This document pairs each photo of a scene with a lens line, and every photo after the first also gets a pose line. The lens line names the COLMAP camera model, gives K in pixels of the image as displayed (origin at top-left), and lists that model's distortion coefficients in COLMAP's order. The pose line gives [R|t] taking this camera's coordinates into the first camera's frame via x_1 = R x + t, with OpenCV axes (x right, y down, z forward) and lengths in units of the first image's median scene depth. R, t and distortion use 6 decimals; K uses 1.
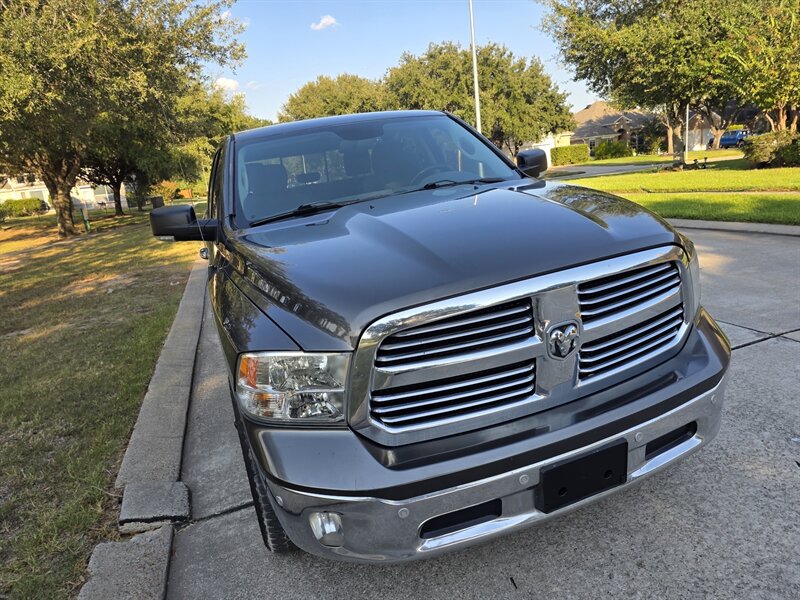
lens RADIAL K [[538.2, 0, 415.3], [0, 538.2, 309.6], [0, 0, 1]] dist [0.059752, -0.058235]
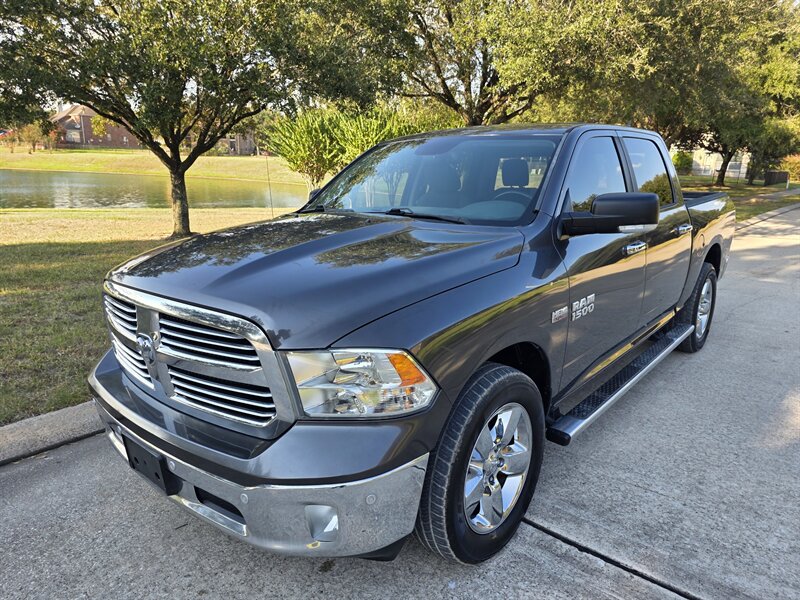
lens RADIAL K [[538.2, 0, 398.7], [0, 538.2, 320.5], [0, 0, 1]] dist [0.059752, -0.058235]
pose [[0.459723, 0.364460, -0.809829, 0.139874], [-0.297652, 0.922396, 0.246149, -0.043845], [0.836694, 0.127887, 0.532529, 0.076799]]
